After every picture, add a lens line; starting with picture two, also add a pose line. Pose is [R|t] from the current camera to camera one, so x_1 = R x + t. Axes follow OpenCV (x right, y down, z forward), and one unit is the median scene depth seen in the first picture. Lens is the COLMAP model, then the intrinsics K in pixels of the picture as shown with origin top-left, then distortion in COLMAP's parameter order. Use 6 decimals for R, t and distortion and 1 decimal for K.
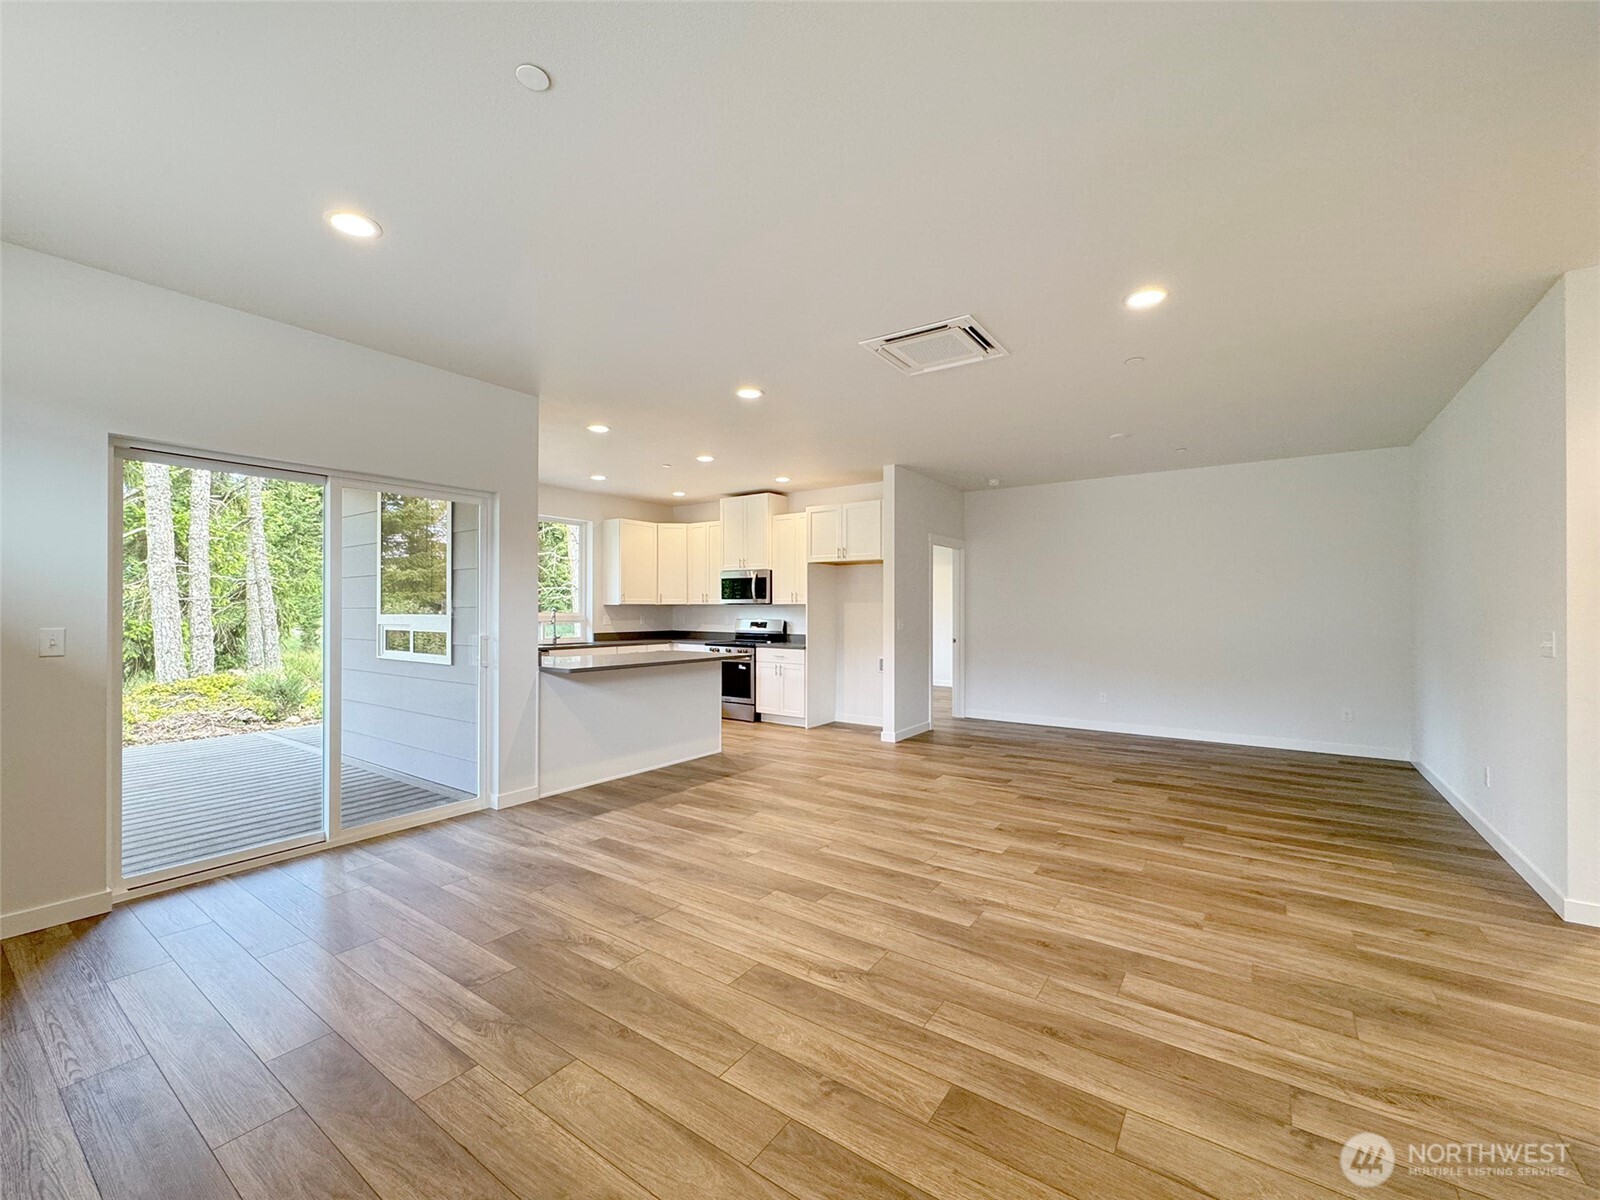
lens RADIAL K [[650.4, 0, 800.0], [0, 650.4, 600.0], [0, 0, 1]] dist [0.000998, -0.000292]
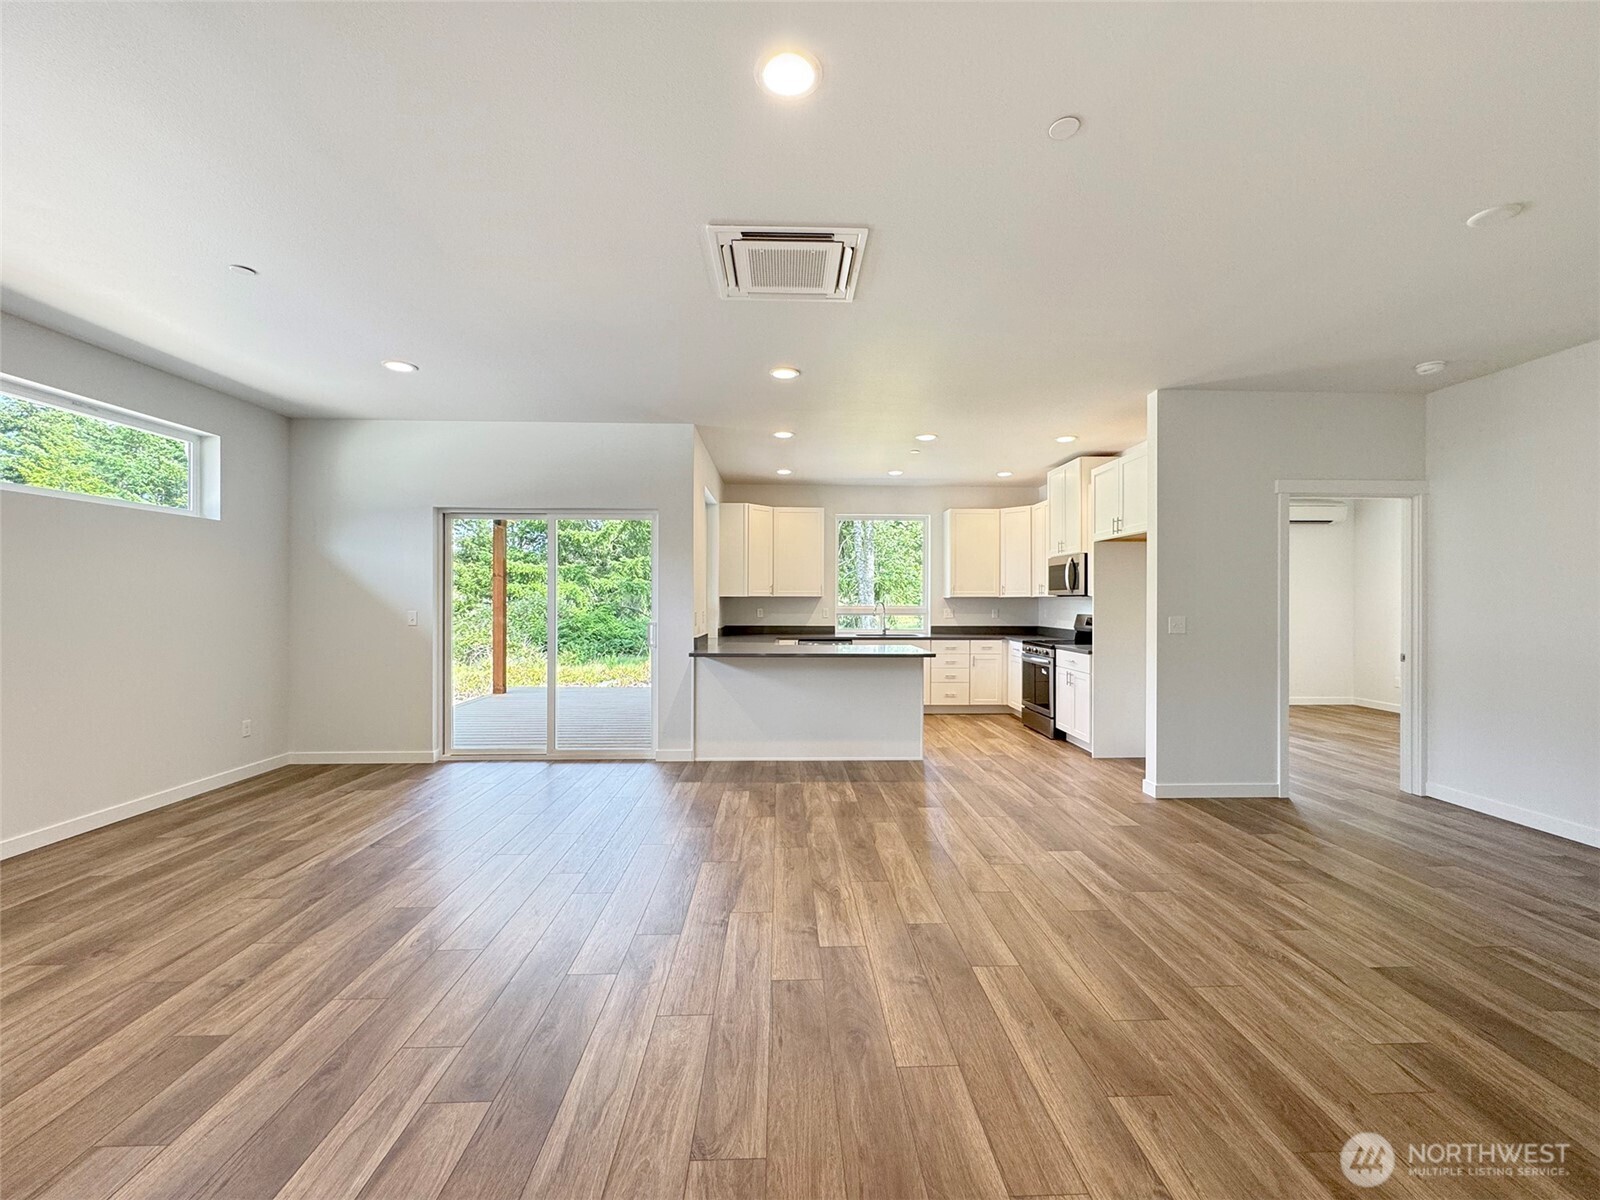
lens RADIAL K [[654.5, 0, 814.0], [0, 654.5, 599.0], [0, 0, 1]] dist [0.002797, 0.000525]
pose [[0.613566, -0.003375, -0.789636, 0.735233], [0.010883, 0.999932, 0.004182, 0.006206], [0.789569, -0.011160, 0.613561, 0.472606]]
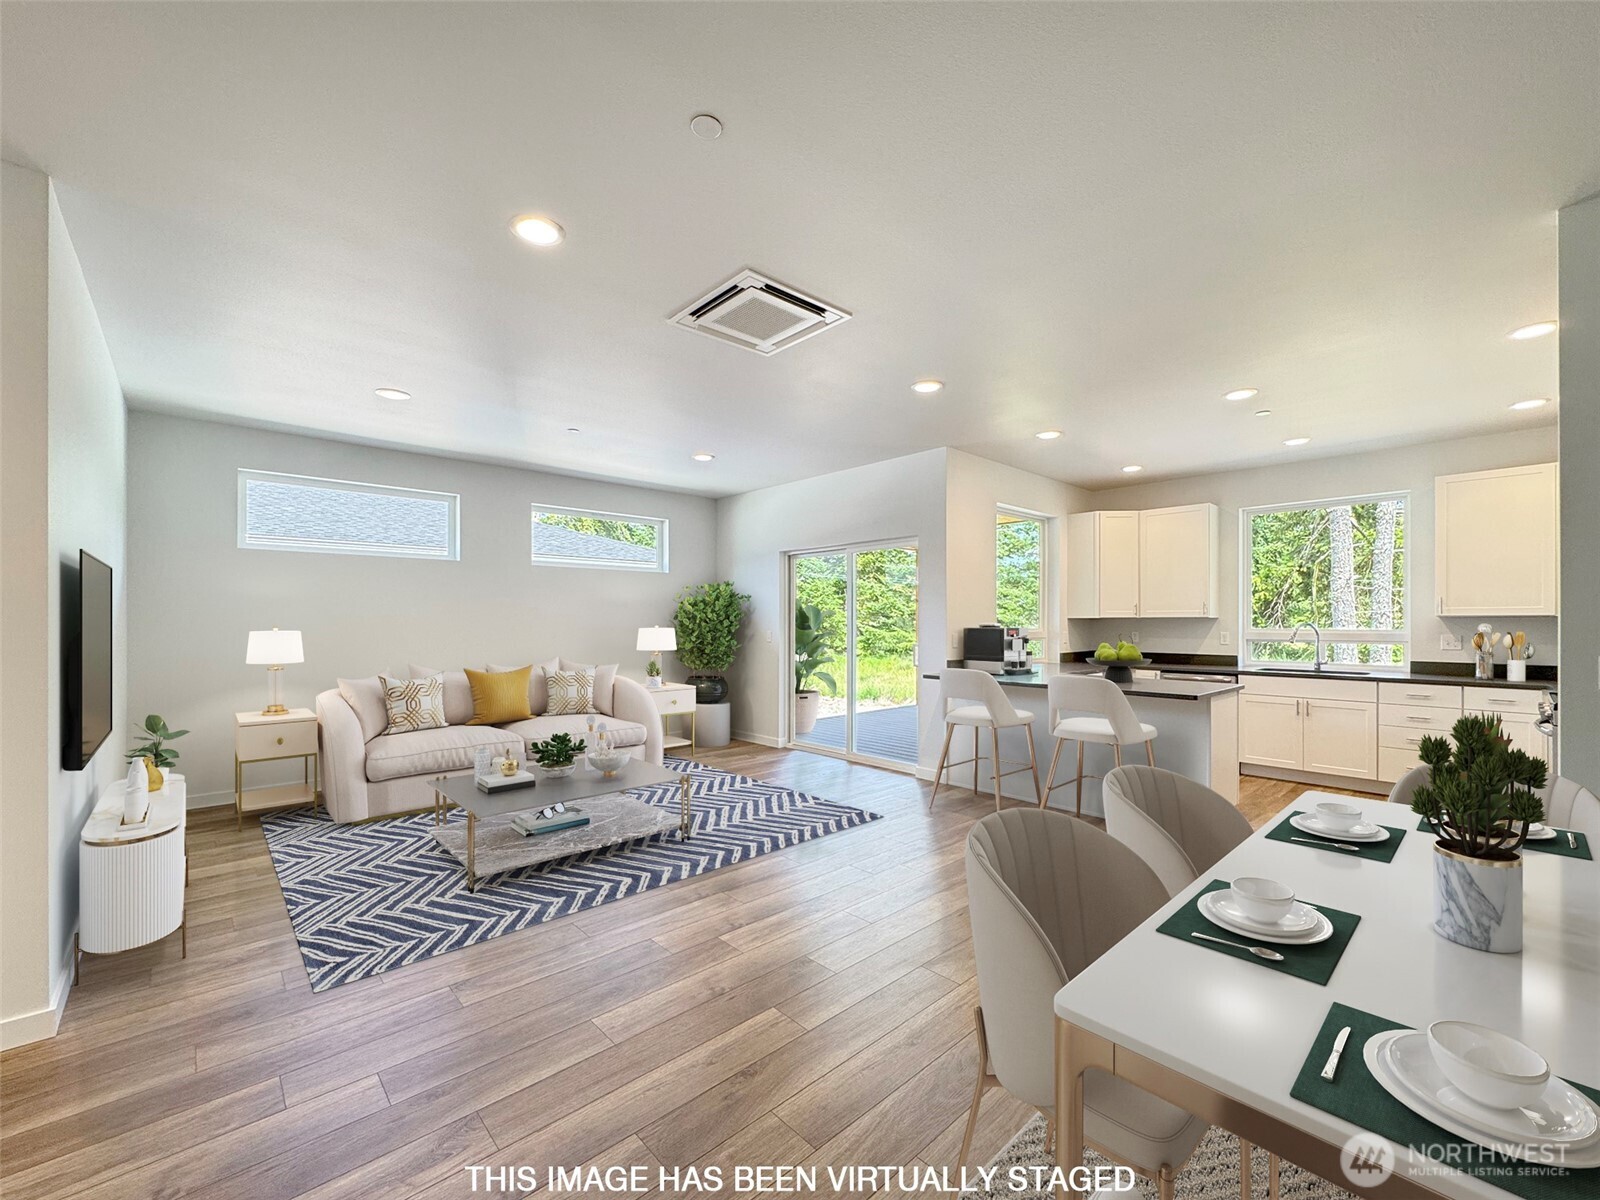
lens RADIAL K [[659.7, 0, 799.0], [0, 659.7, 623.9], [0, 0, 1]] dist [0.001166, -0.000030]
pose [[-0.208131, 0.000837, -0.978101, 0.902888], [0.014891, 0.999886, -0.002313, 0.011787], [0.977988, -0.015046, -0.208119, 1.070476]]
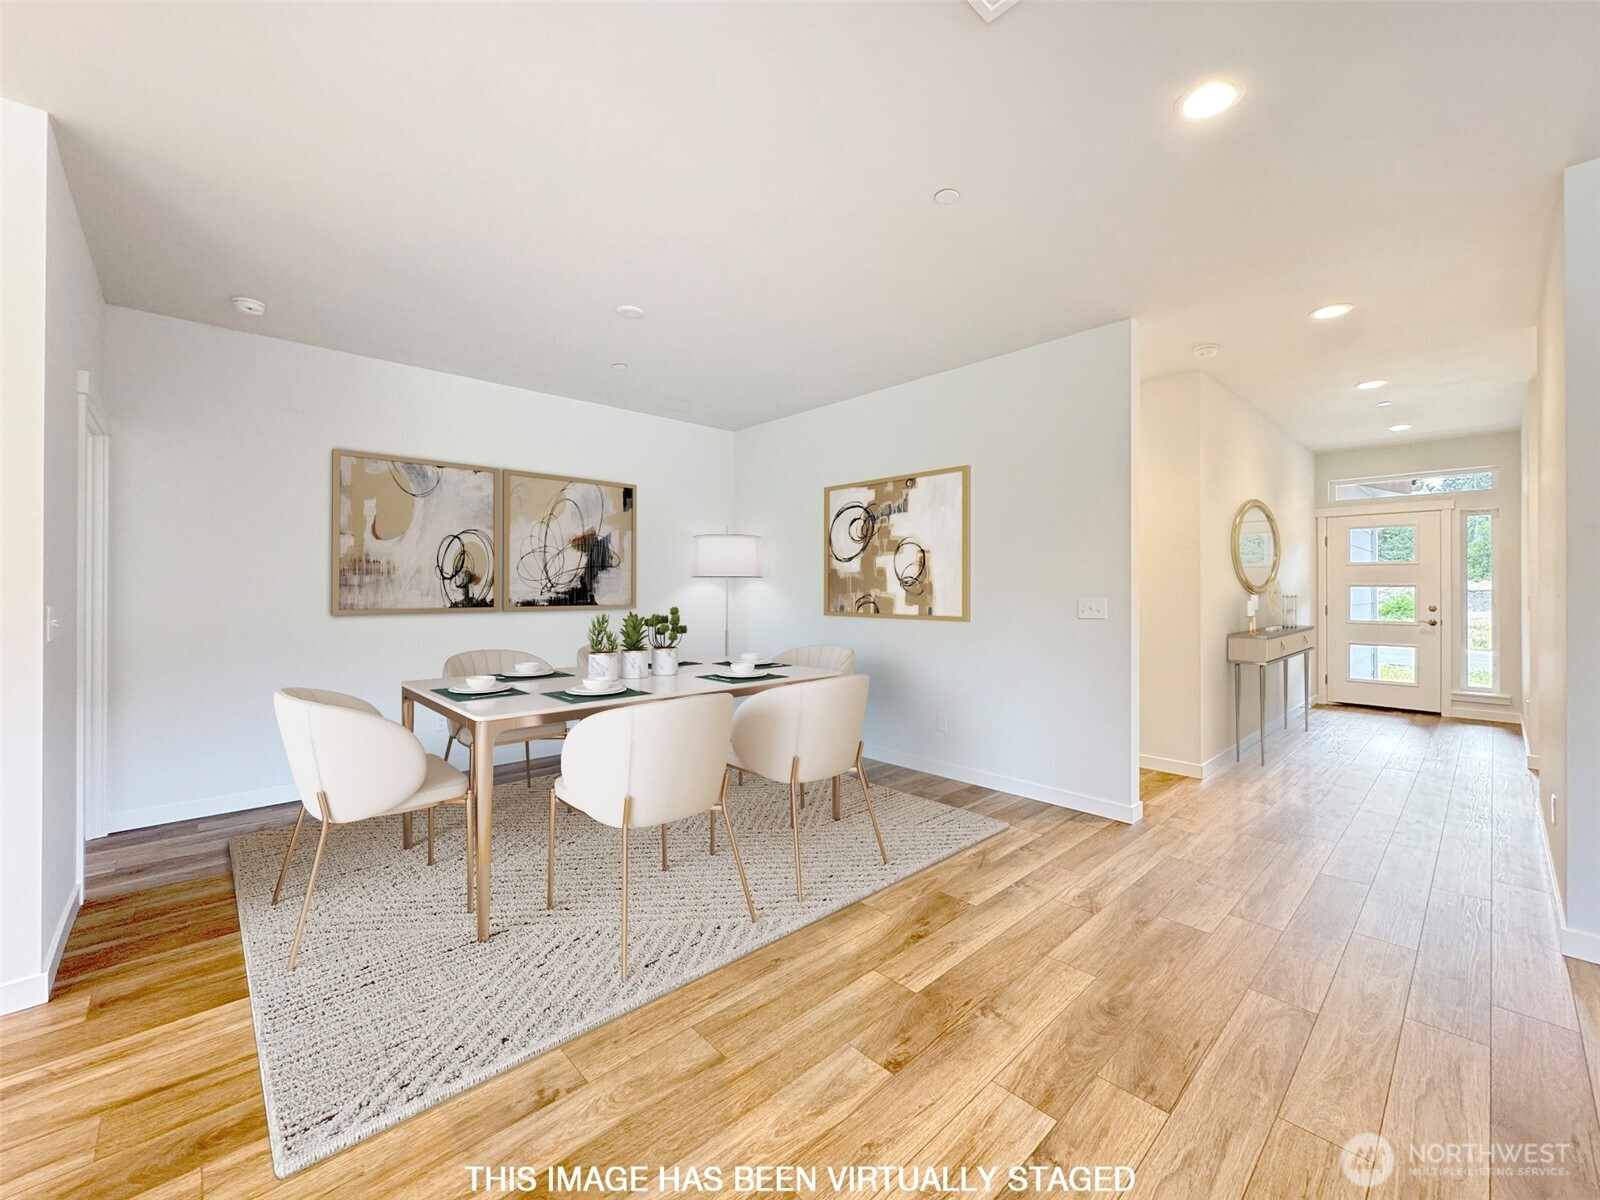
lens RADIAL K [[645.3, 0, 818.2], [0, 645.3, 583.5], [0, 0, 1]] dist [0.000373, -0.000080]
pose [[0.196644, 0.004133, 0.980466, -0.134581], [-0.017336, 0.999849, -0.000738, 0.018831], [-0.980322, -0.016852, 0.196686, 0.910653]]
